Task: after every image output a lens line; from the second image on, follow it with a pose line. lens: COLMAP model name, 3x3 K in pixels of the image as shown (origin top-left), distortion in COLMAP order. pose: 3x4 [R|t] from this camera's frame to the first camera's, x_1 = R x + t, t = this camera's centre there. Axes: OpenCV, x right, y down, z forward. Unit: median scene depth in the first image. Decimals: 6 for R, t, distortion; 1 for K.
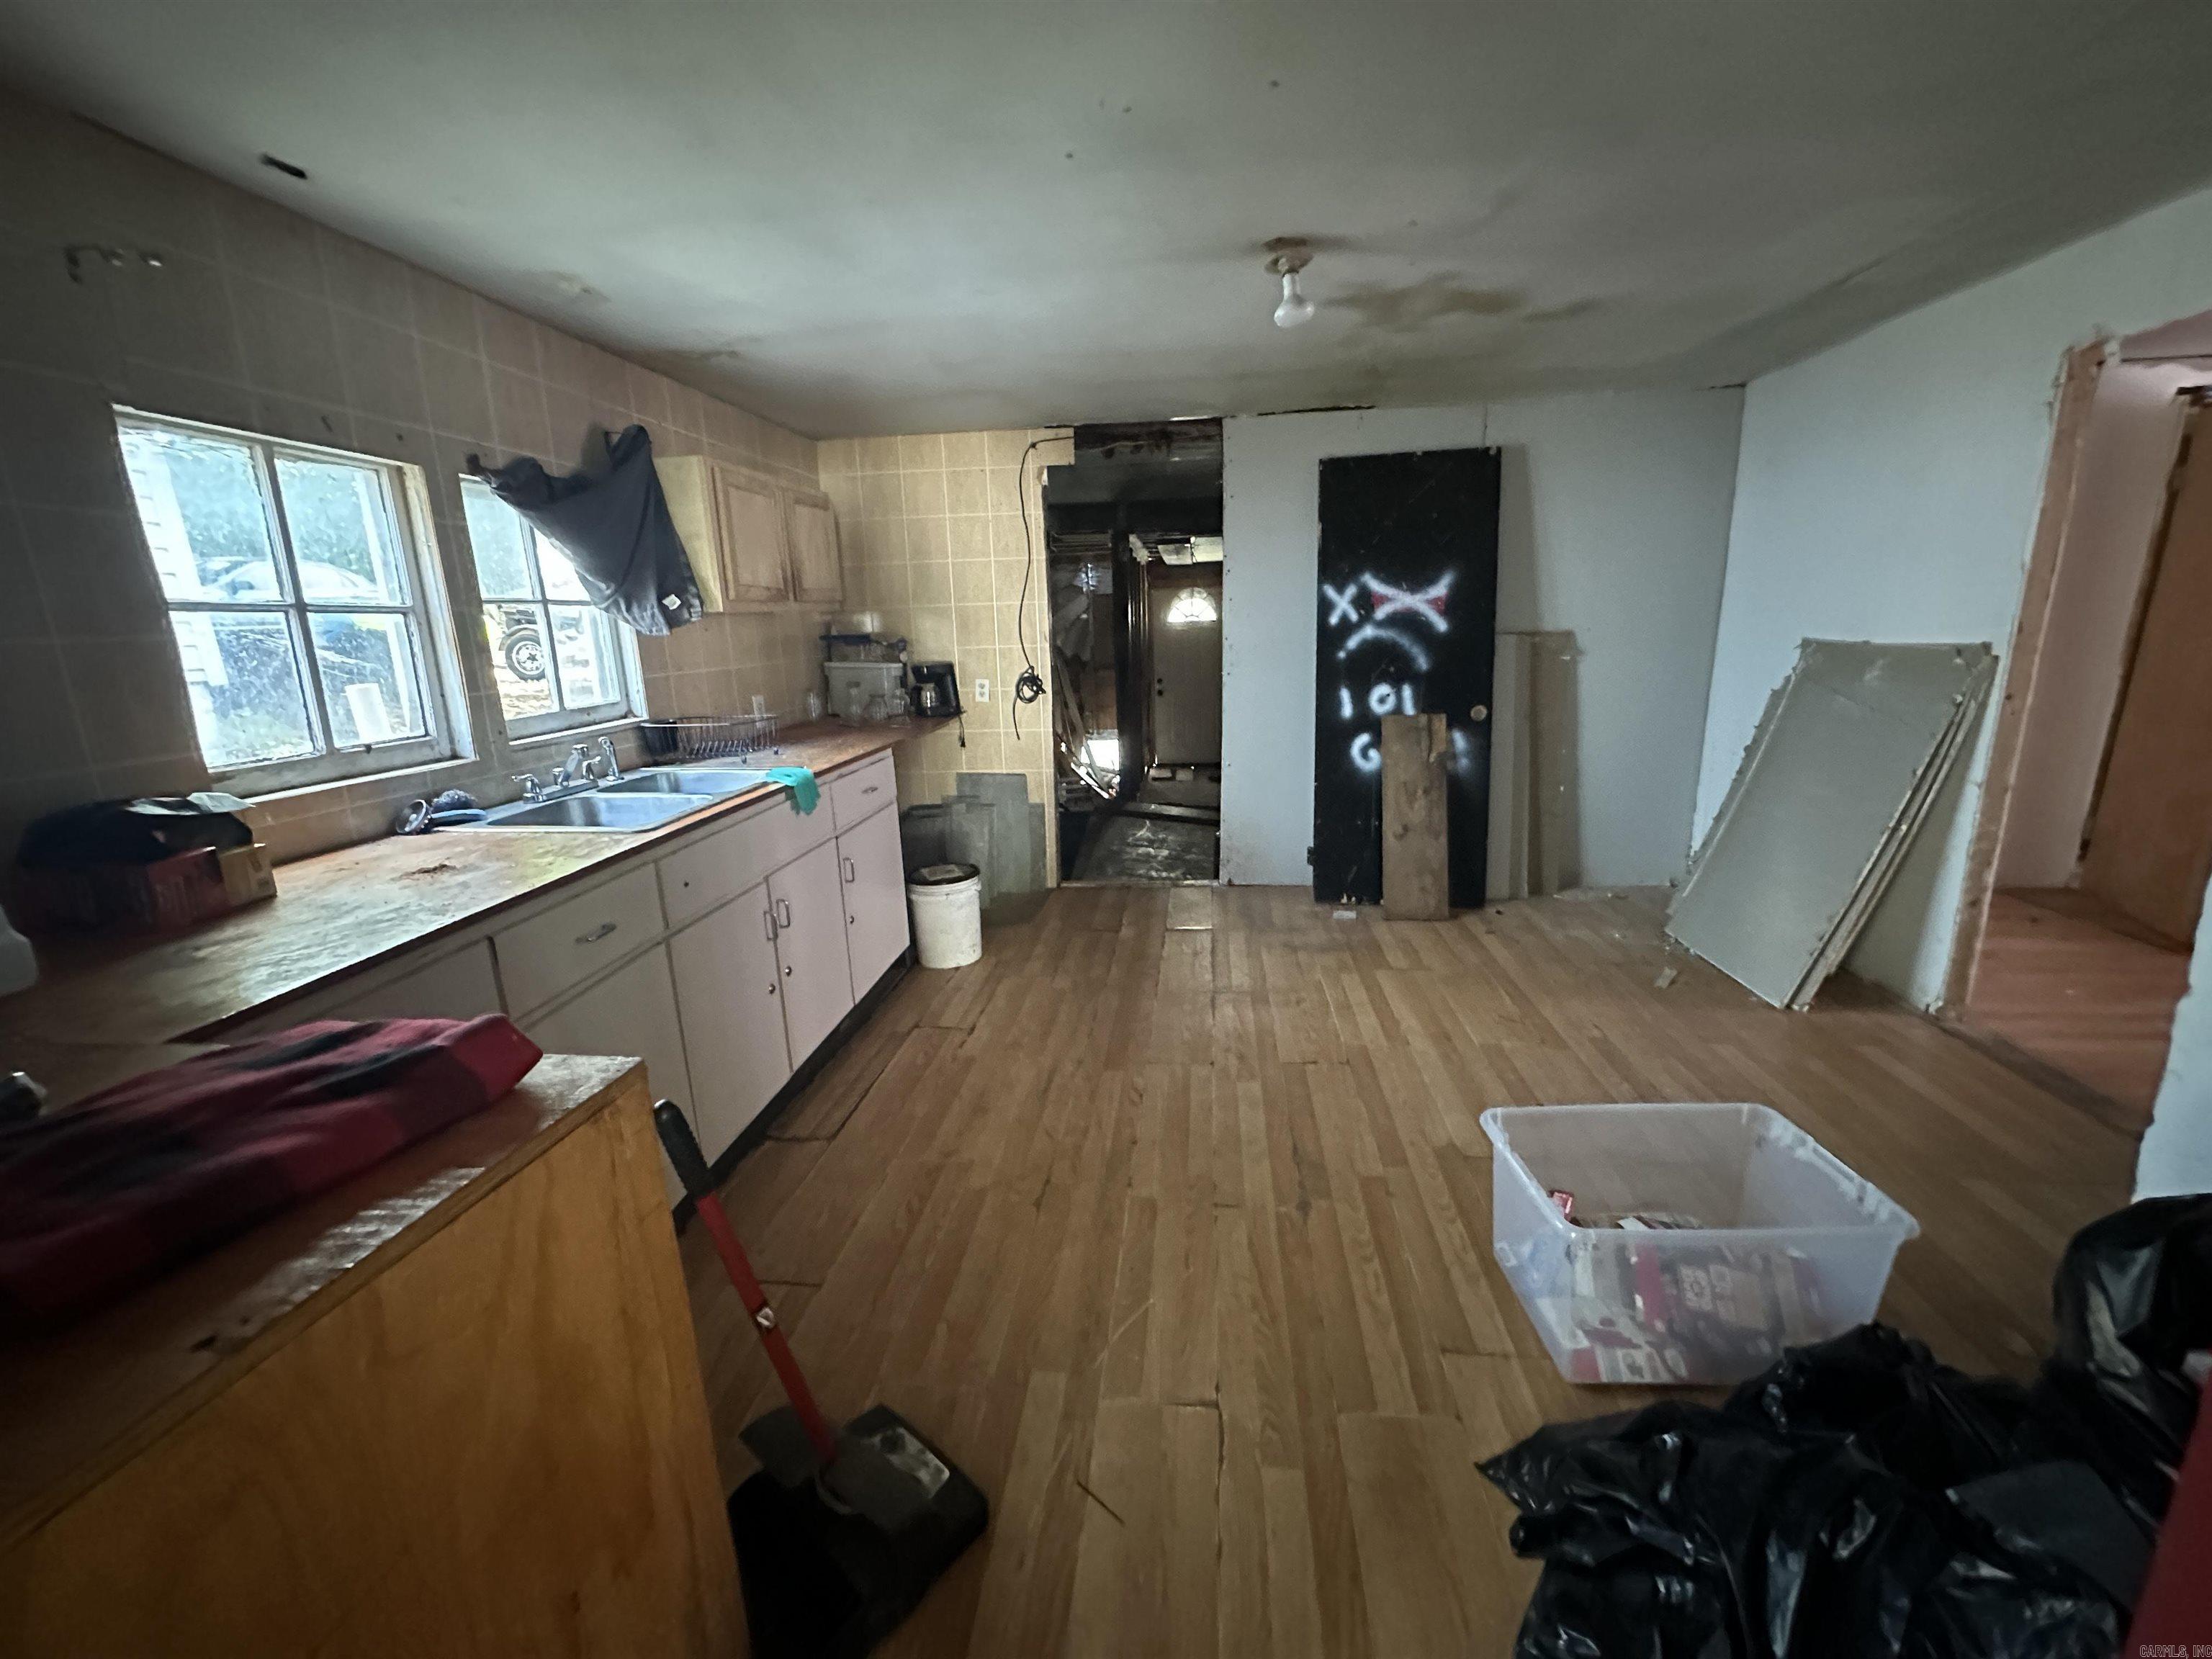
lens RADIAL K [[883.3, 0, 1108.1], [0, 883.3, 827.3], [0, 0, 1]] dist [-0.004015, 0.001244]
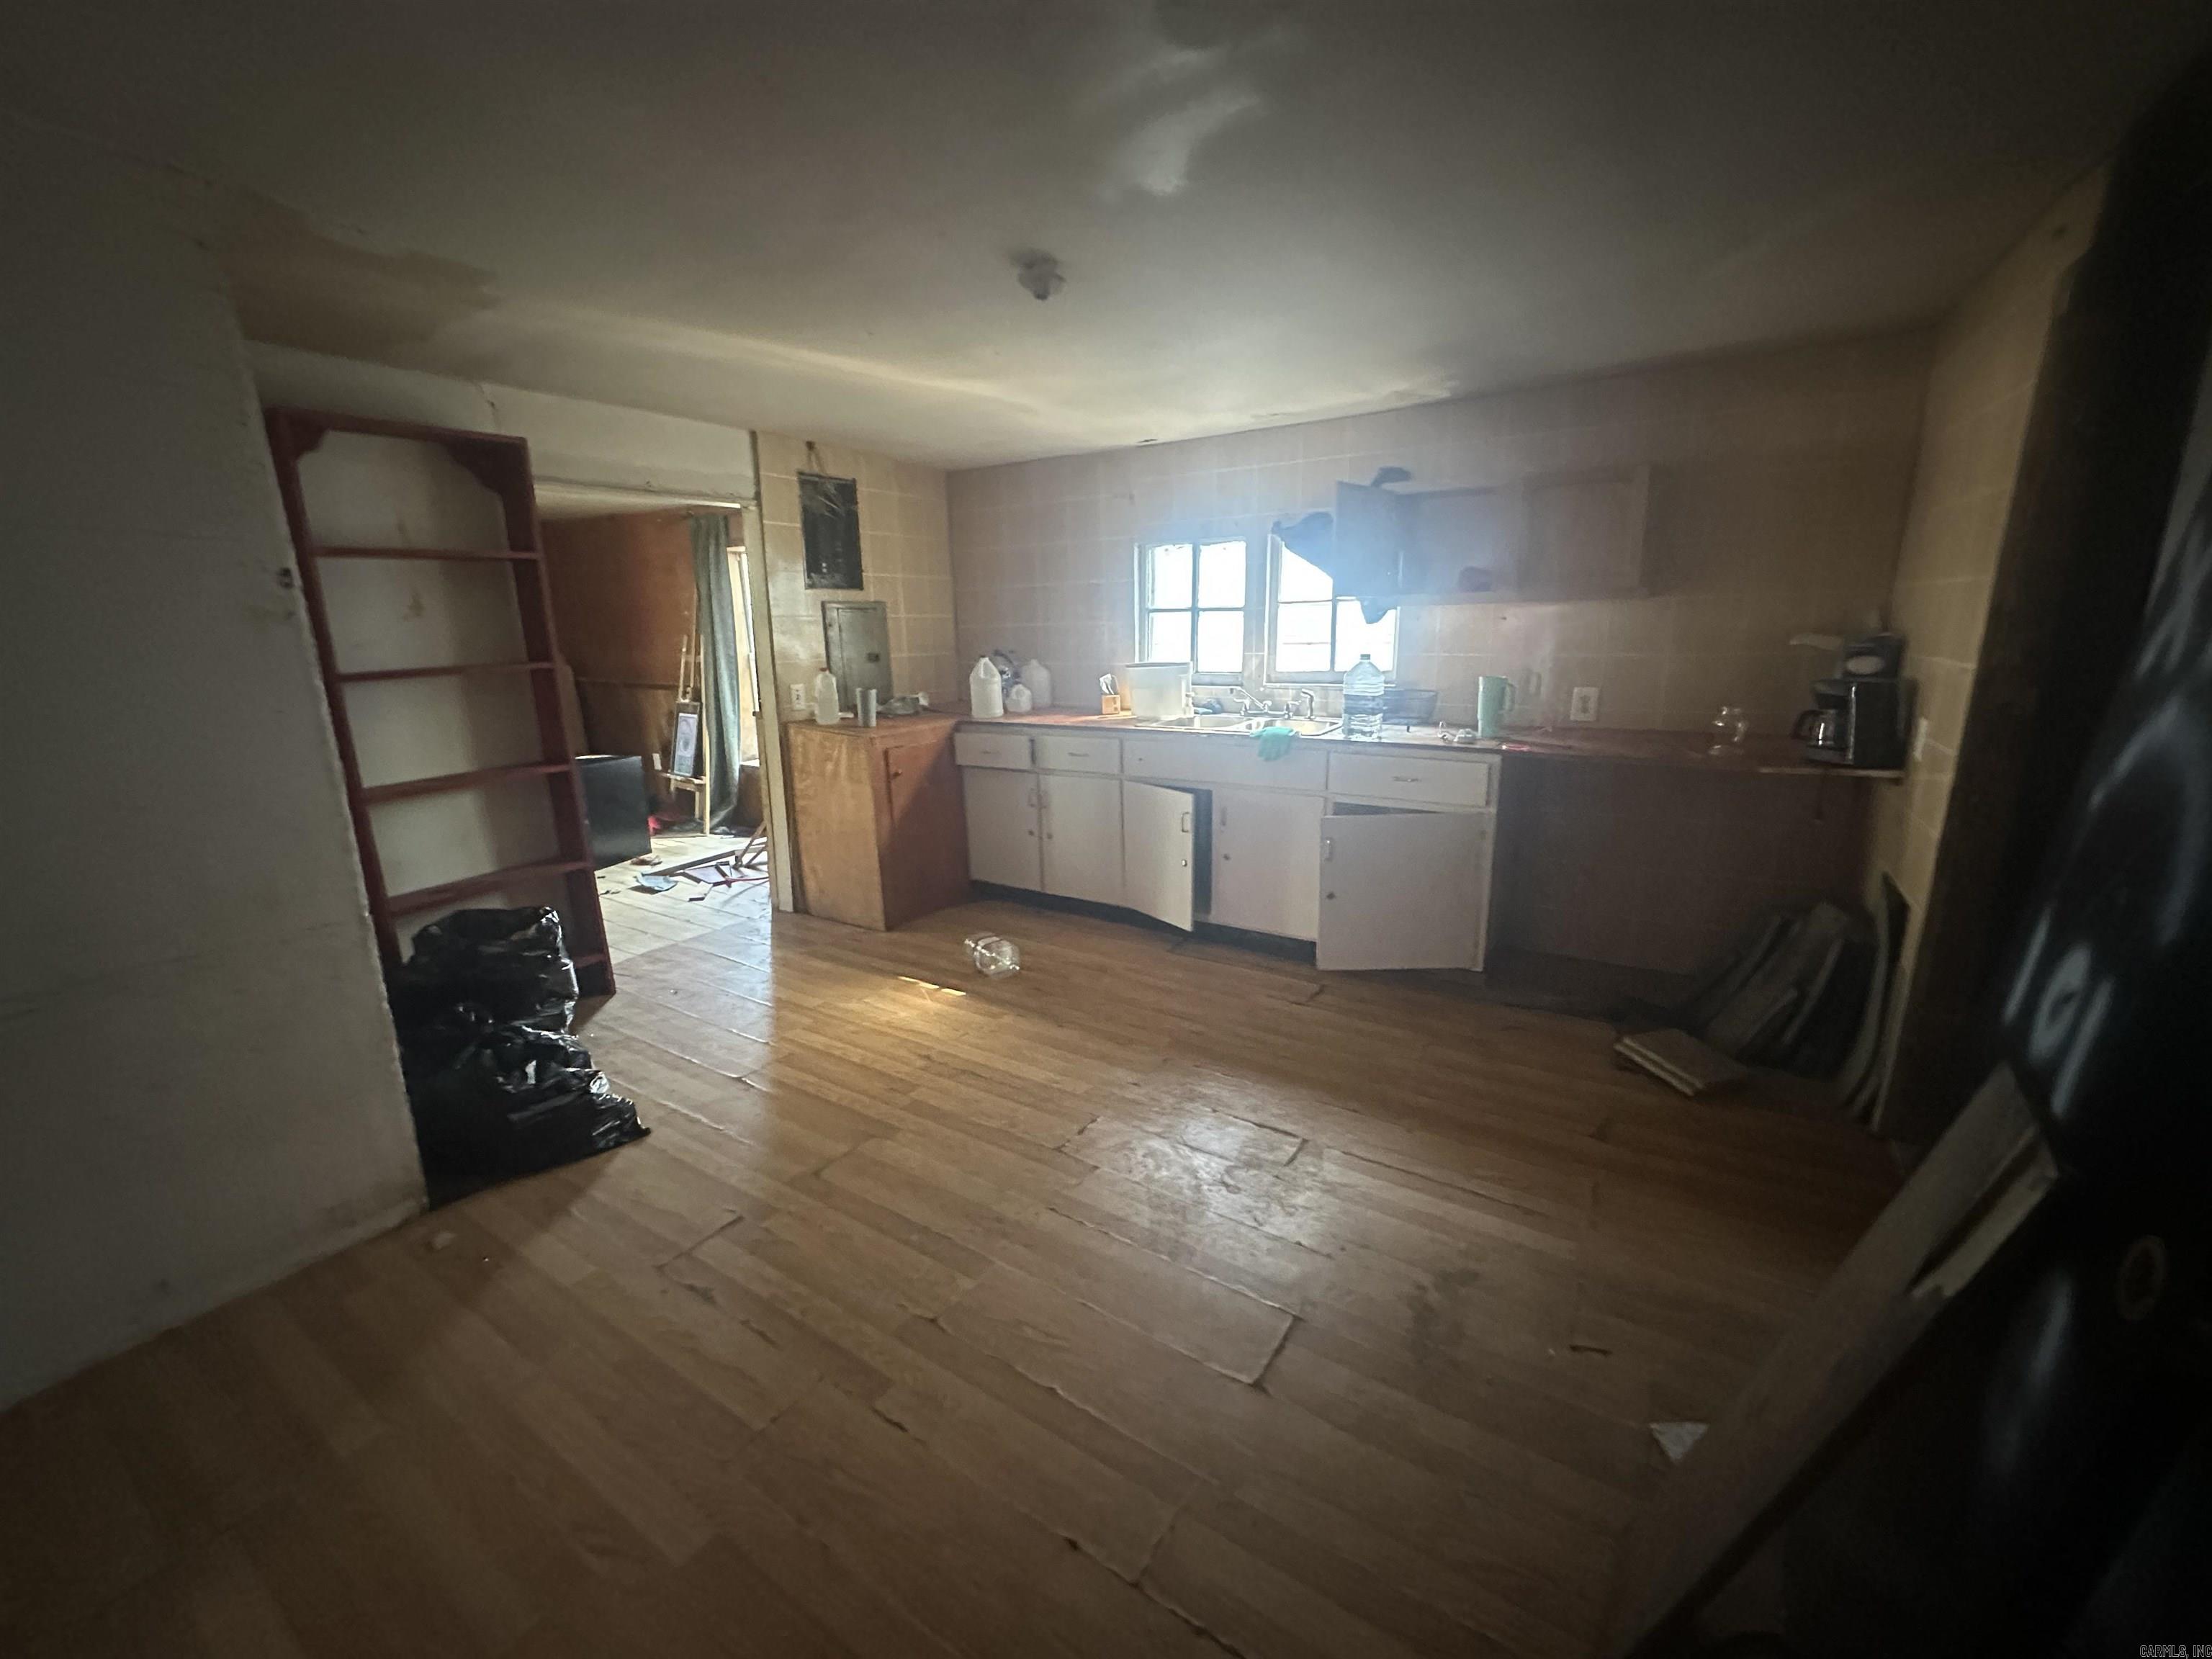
lens RADIAL K [[883.3, 0, 1107.2], [0, 883.3, 833.5], [0, 0, 1]] dist [-0.004015, 0.001244]
pose [[-0.452134, 0.248074, -0.856758, 0.959458], [-0.169098, 0.919285, 0.355416, -0.355024], [0.875775, 0.305571, -0.373691, 1.325036]]
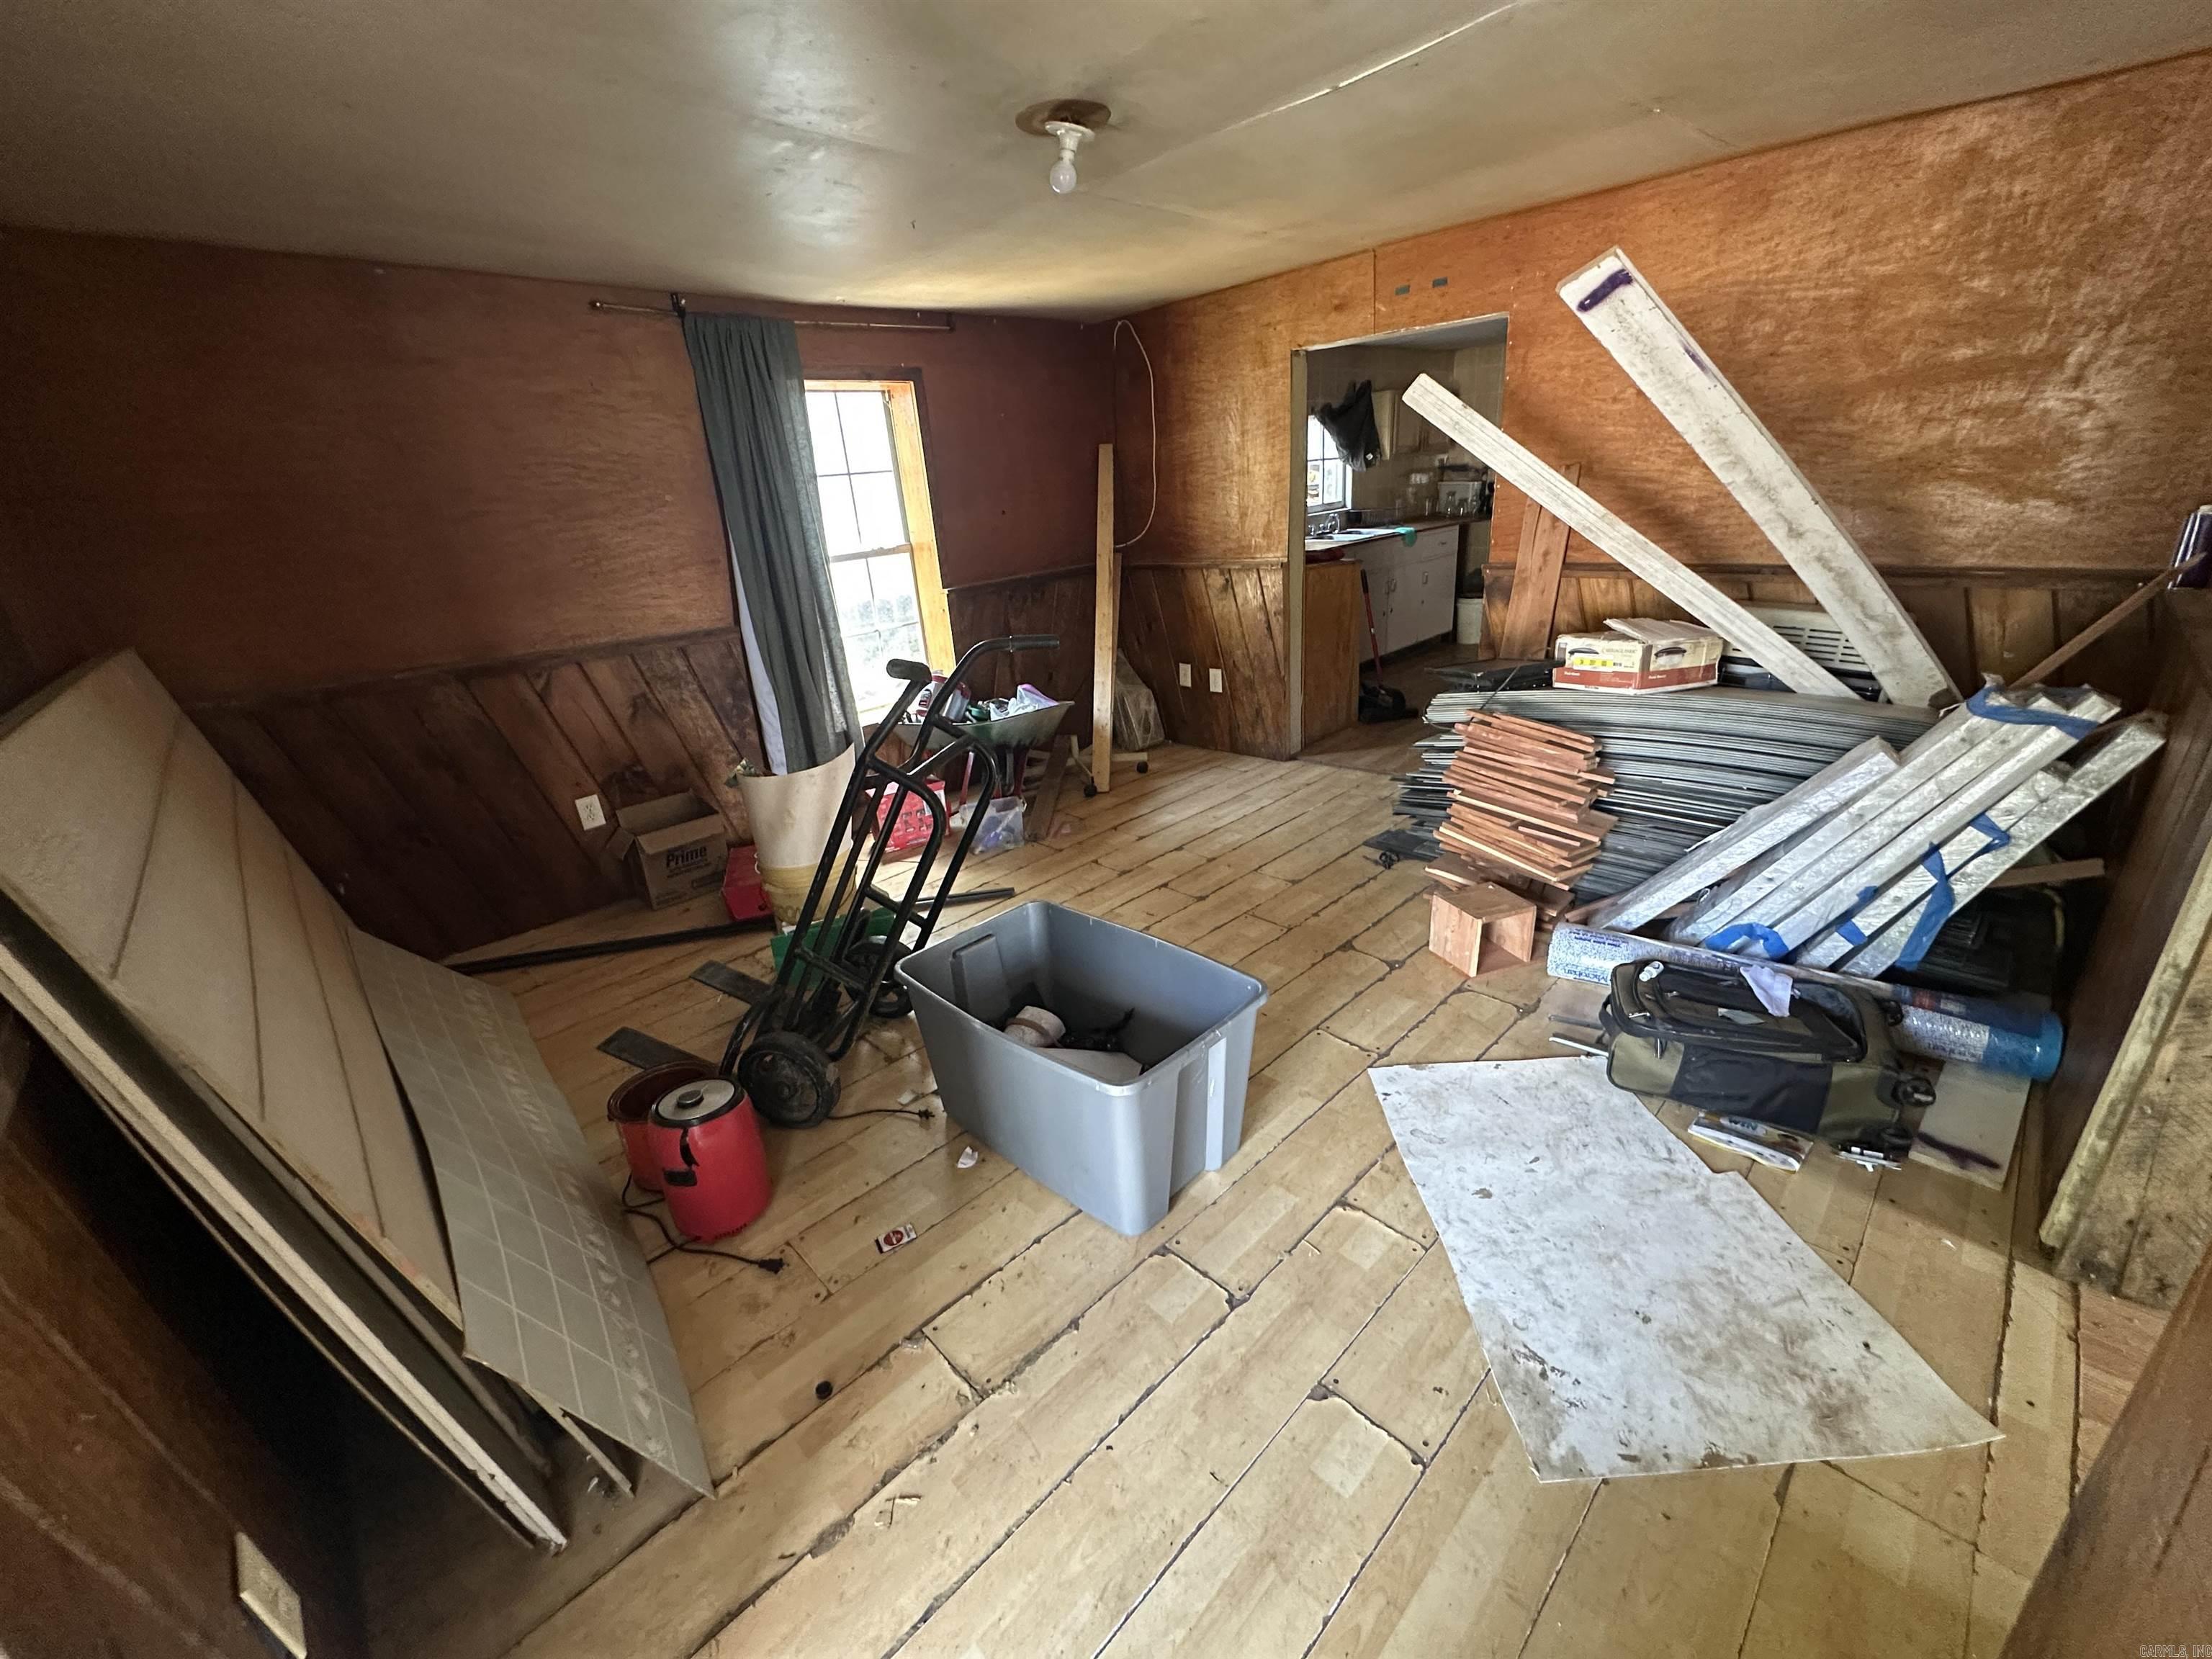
lens RADIAL K [[883.3, 0, 1105.0], [0, 883.3, 830.3], [0, 0, 1]] dist [-0.004015, 0.001244]
pose [[0.771970, 0.206992, -0.601013, 0.633411], [-0.094796, 0.972411, 0.213143, 0.303933], [0.628551, -0.107567, 0.770294, -1.477529]]
